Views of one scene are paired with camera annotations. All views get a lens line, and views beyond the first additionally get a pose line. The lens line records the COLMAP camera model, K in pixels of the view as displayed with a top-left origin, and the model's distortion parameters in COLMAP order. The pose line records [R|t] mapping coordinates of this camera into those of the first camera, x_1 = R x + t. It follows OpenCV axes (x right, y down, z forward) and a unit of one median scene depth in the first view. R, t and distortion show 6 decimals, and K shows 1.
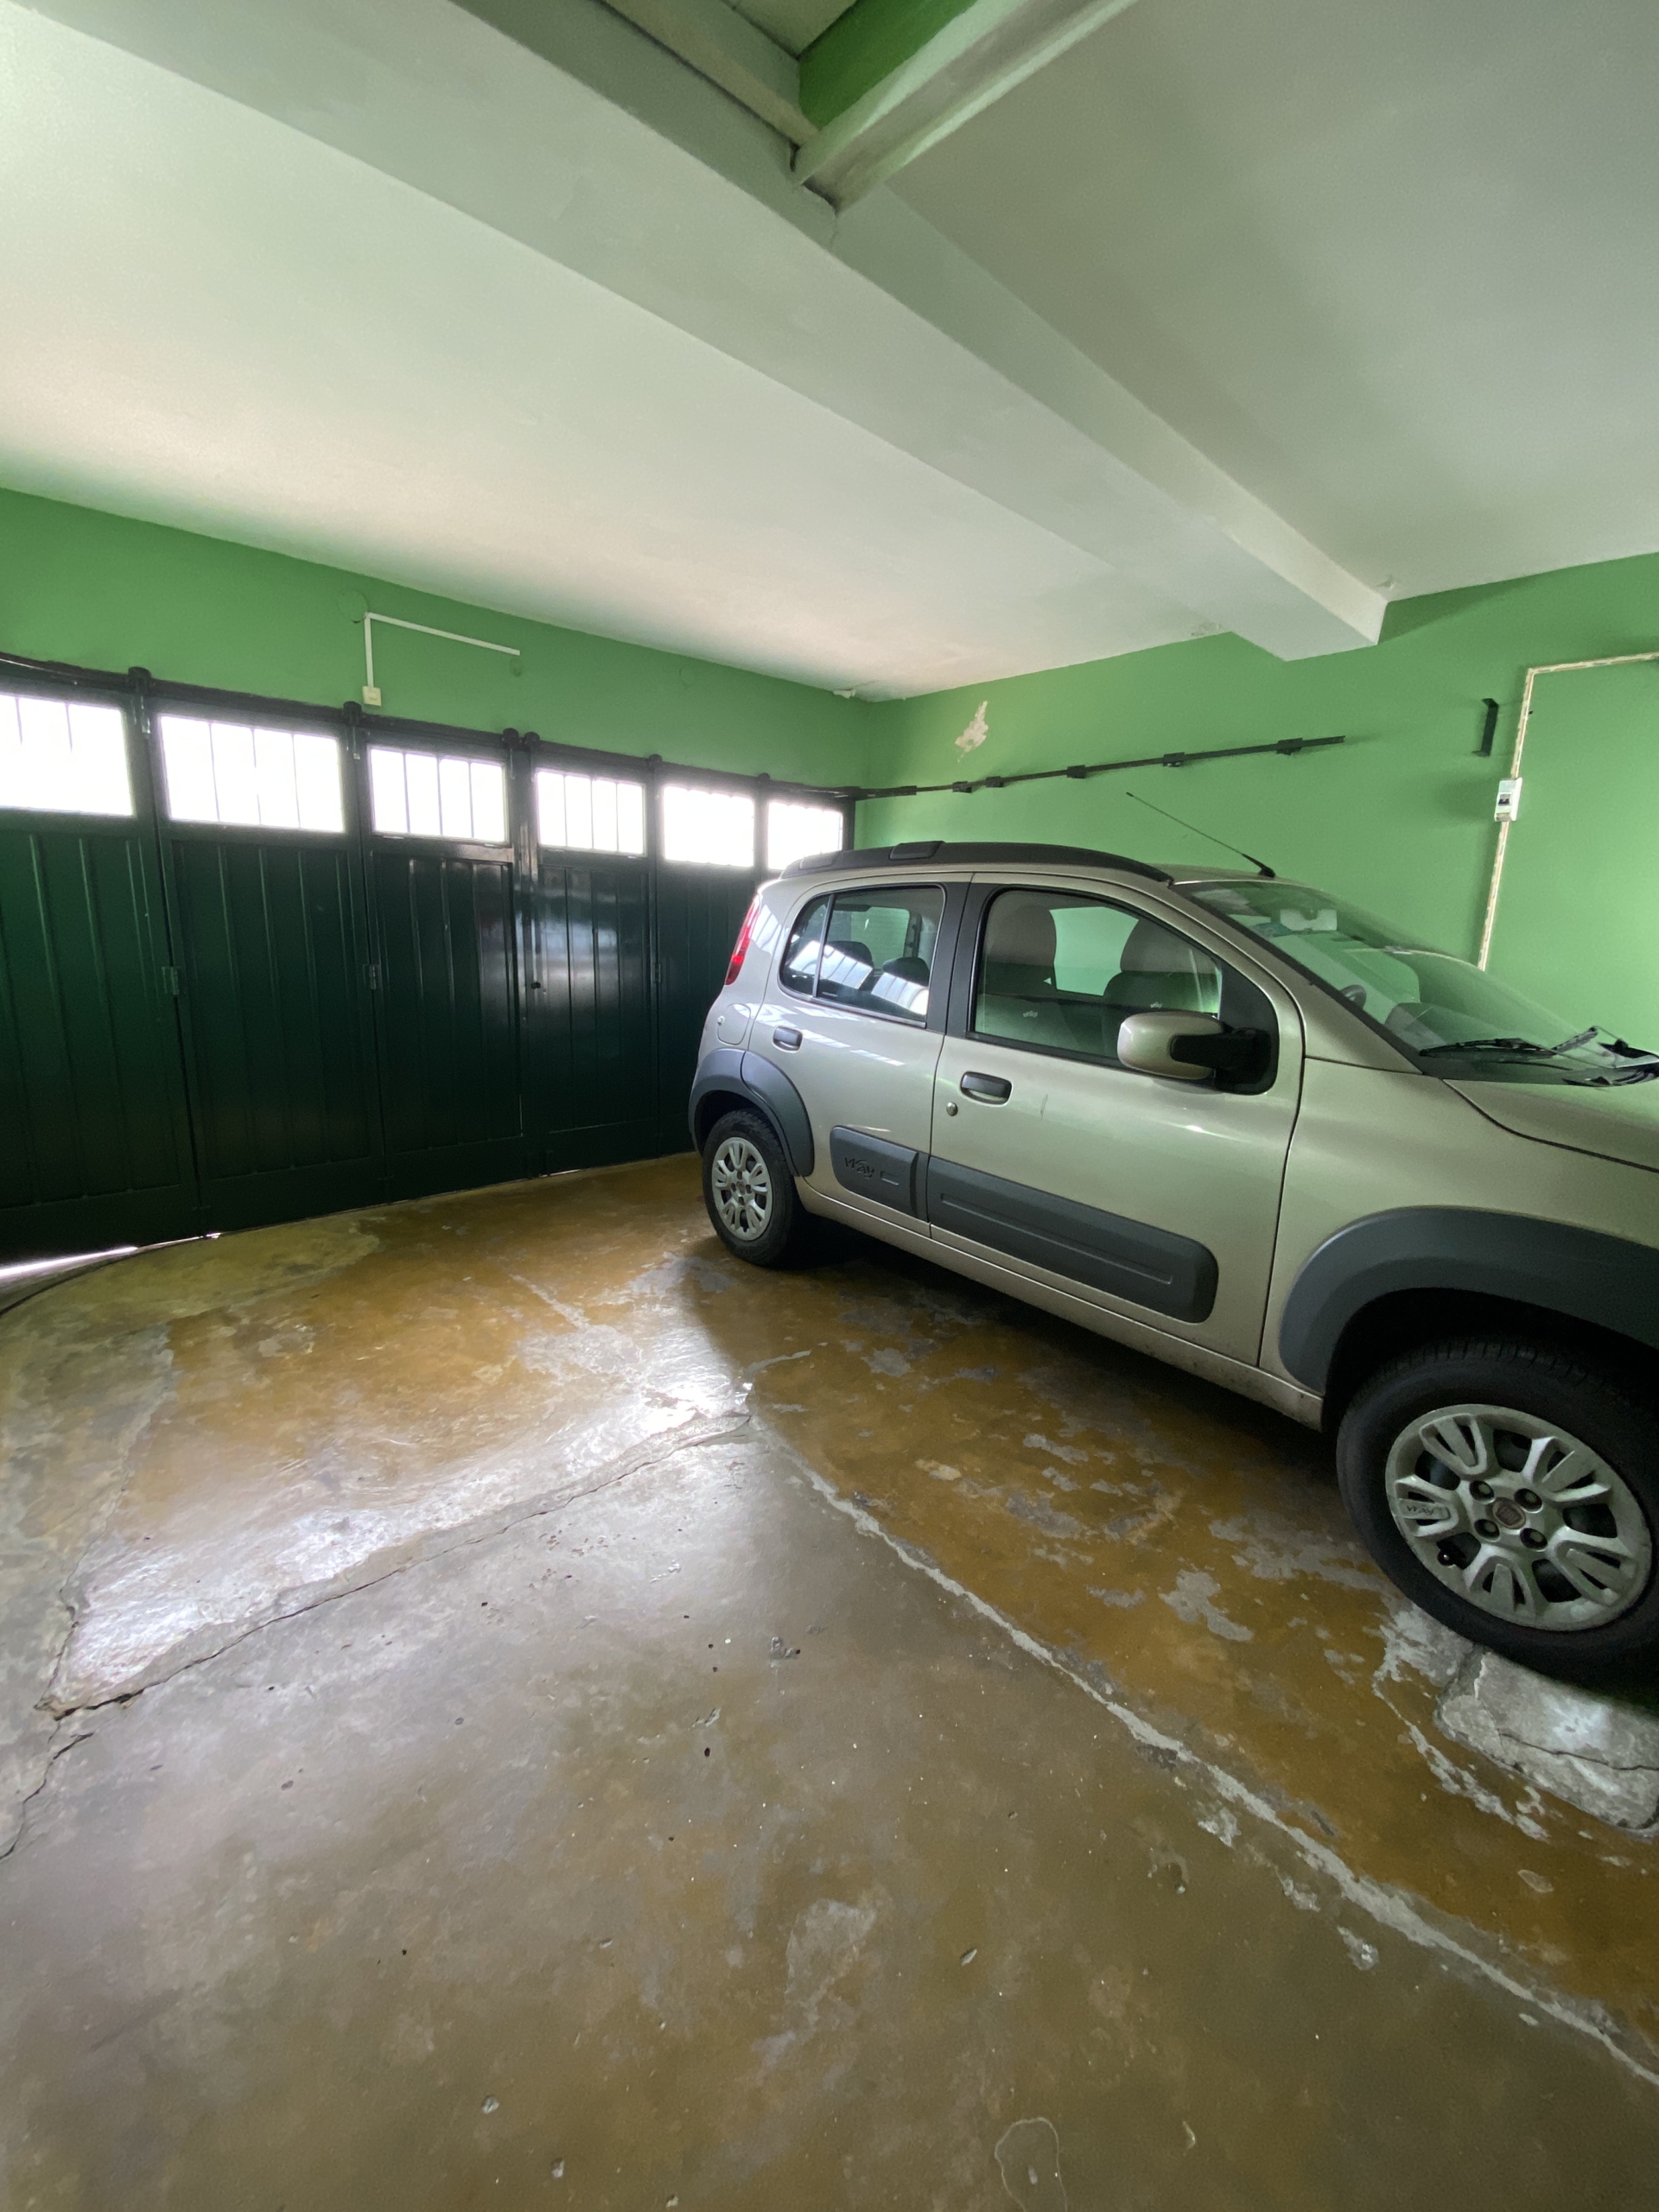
lens RADIAL K [[896.0, 0, 833.7], [0, 896.0, 1096.2], [0, 0, 1]] dist [-0.007207, -0.000860]
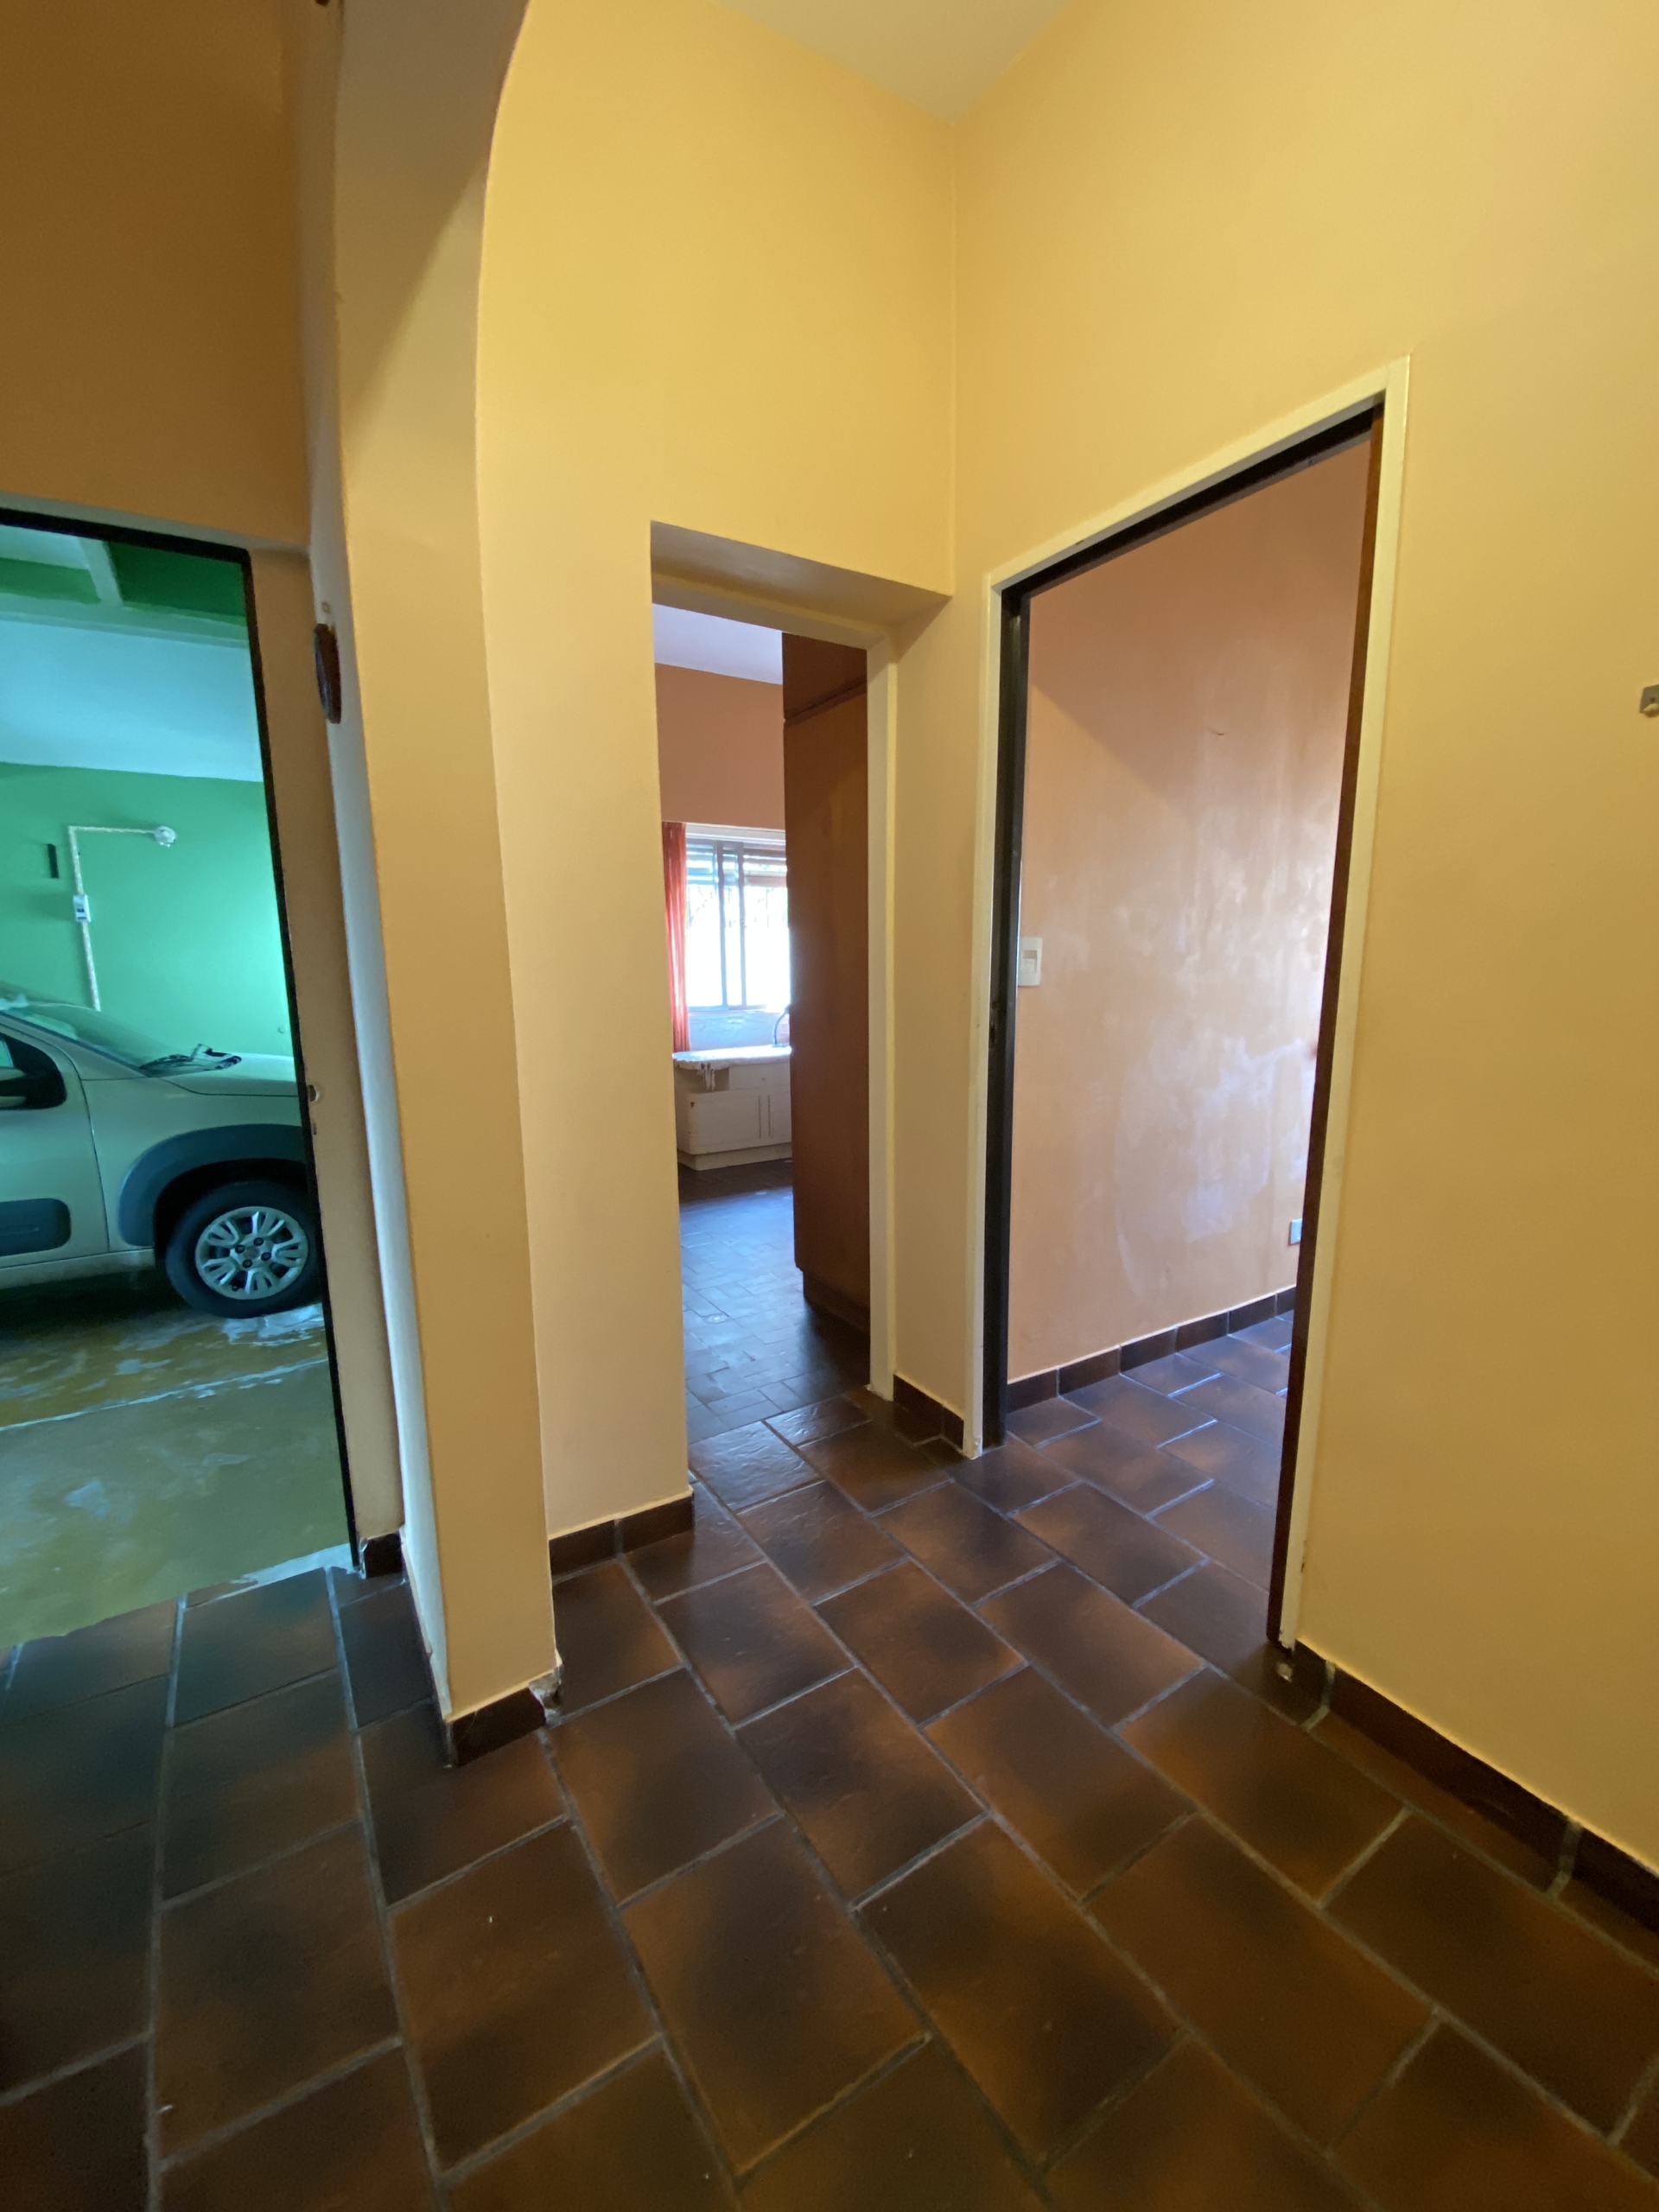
lens RADIAL K [[896.0, 0, 827.5], [0, 896.0, 1106.7], [0, 0, 1]] dist [-0.007207, -0.000860]
pose [[0.166887, -0.195544, 0.966391, -1.106991], [0.216917, 0.963404, 0.157480, 0.063687], [-0.961819, 0.183345, 0.203197, -0.926659]]
